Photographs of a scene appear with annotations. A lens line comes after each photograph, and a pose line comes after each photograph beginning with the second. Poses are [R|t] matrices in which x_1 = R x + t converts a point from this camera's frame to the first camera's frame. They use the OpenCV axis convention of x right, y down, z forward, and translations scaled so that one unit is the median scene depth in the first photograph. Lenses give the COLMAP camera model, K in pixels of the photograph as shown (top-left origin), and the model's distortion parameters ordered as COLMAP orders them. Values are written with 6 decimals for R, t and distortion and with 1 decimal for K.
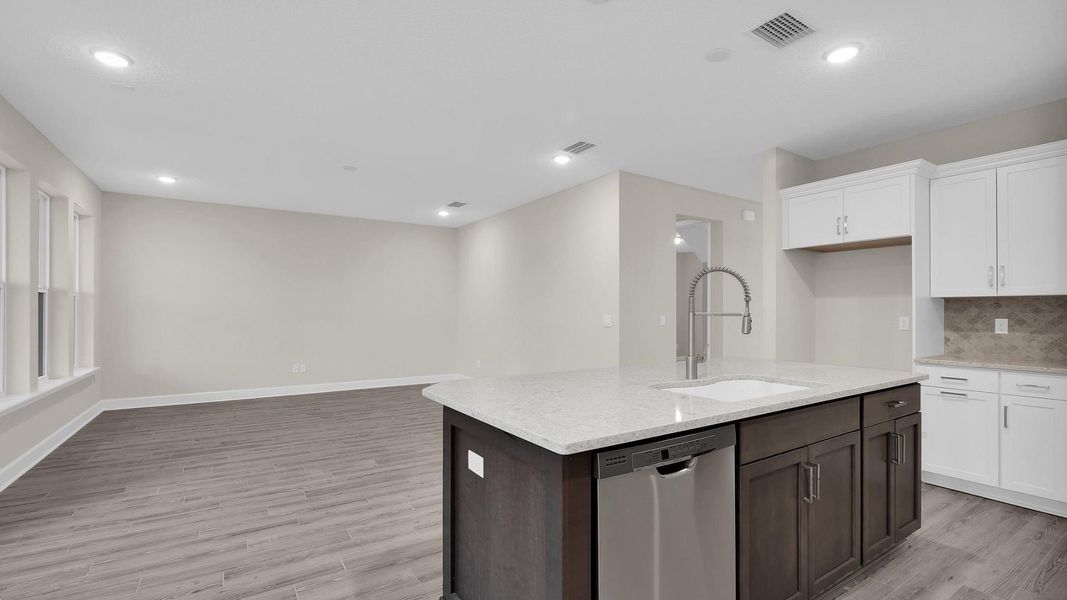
lens RADIAL K [[470.4, 0, 530.3], [0, 470.4, 308.8], [0, 0, 1]] dist [-0.006772, -0.000395]
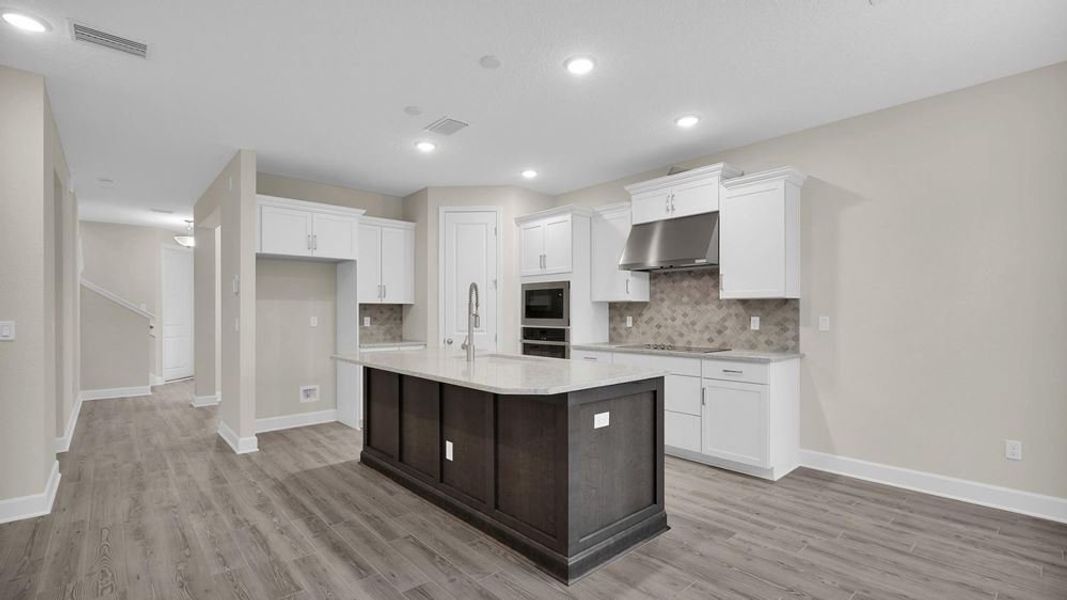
lens RADIAL K [[472.6, 0, 536.2], [0, 472.6, 316.8], [0, 0, 1]] dist [-0.002609, -0.000385]
pose [[-0.162307, -0.010561, 0.986684, -0.716599], [-0.005694, 0.999936, 0.009766, 0.000674], [-0.986724, -0.004034, -0.162357, 0.686186]]
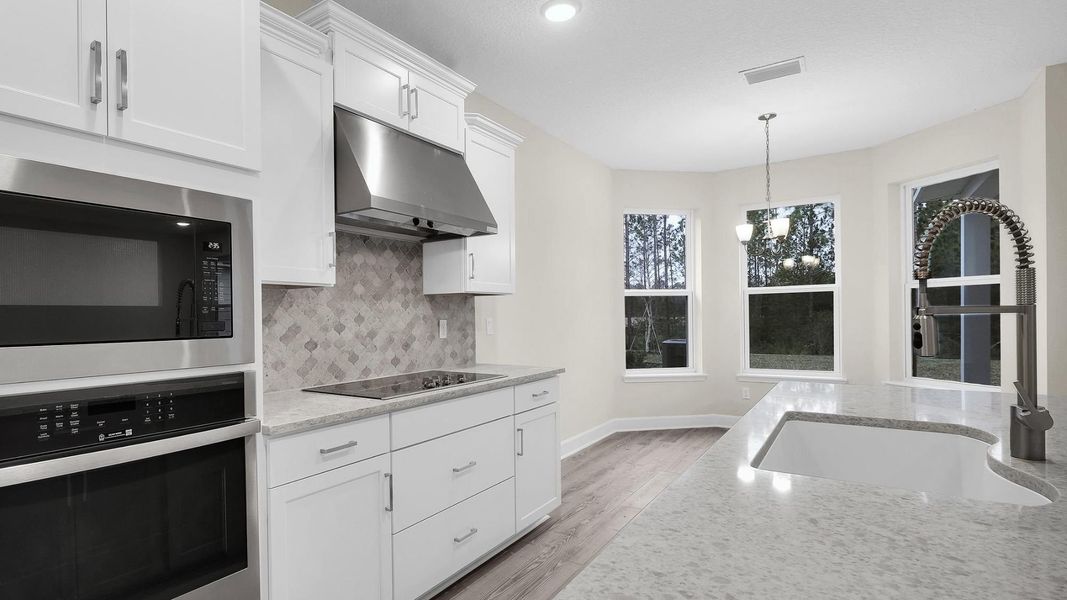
lens RADIAL K [[536.0, 0, 461.0], [0, 536.0, 318.6], [0, 0, 1]] dist [-0.002041, -0.000108]
pose [[-0.936364, 0.014727, -0.350721, 0.662392], [0.016522, 0.999861, -0.002126, 0.009370], [0.350641, -0.007785, -0.936478, 0.843260]]
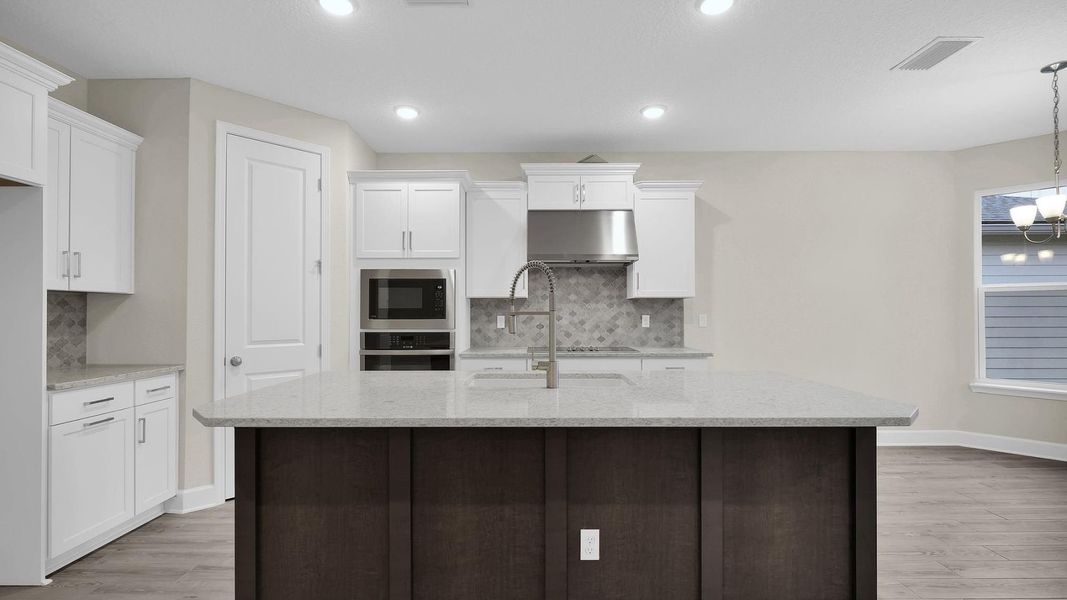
lens RADIAL K [[464.5, 0, 533.1], [0, 464.5, 309.7], [0, 0, 1]] dist [-0.006475, -0.000346]
pose [[-0.837387, 0.004062, 0.546595, -0.061498], [-0.003357, 0.999915, -0.012575, 0.011359], [-0.546600, -0.012365, -0.837302, 1.150772]]
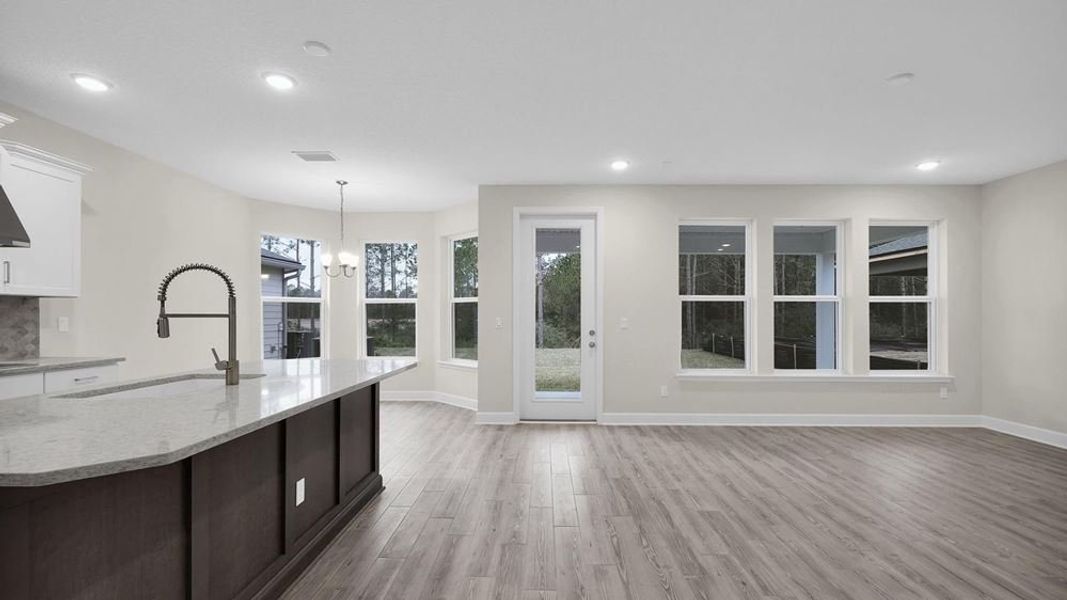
lens RADIAL K [[472.6, 0, 536.2], [0, 472.6, 316.8], [0, 0, 1]] dist [-0.002609, -0.000385]
pose [[-0.557724, -0.001220, -0.830026, 0.523349], [0.003768, 0.999985, -0.004001, 0.014259], [0.830018, -0.005359, -0.557711, 1.345385]]
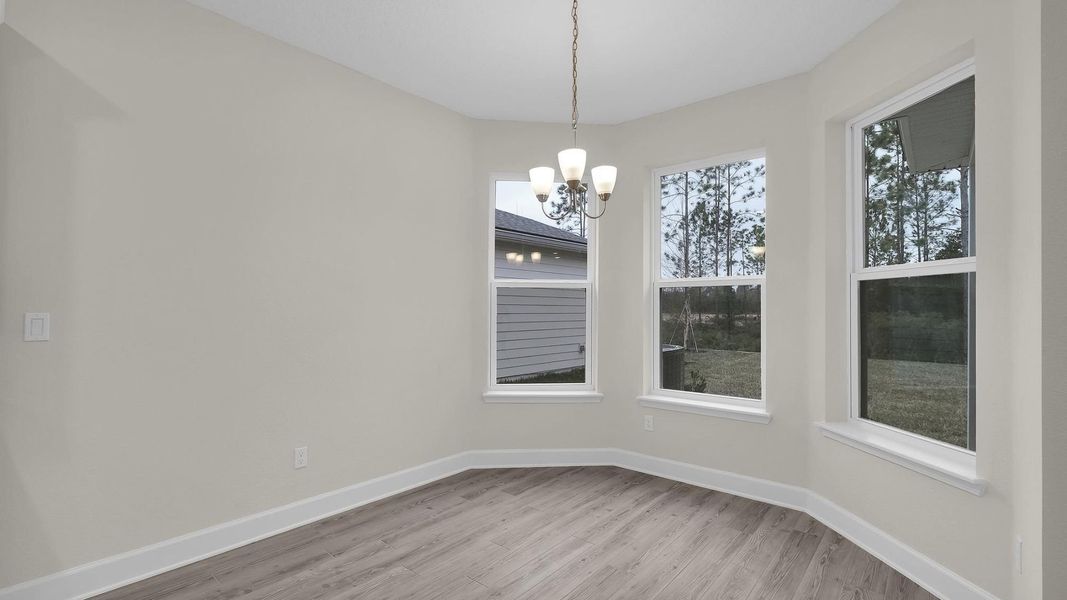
lens RADIAL K [[473.4, 0, 532.5], [0, 473.4, 305.3], [0, 0, 1]] dist [-0.005171, -0.000990]
pose [[-0.958543, -0.009079, -0.284802, -0.161172], [-0.004708, 0.999860, -0.016030, 0.003512], [0.284908, -0.014024, -0.958452, 0.557975]]
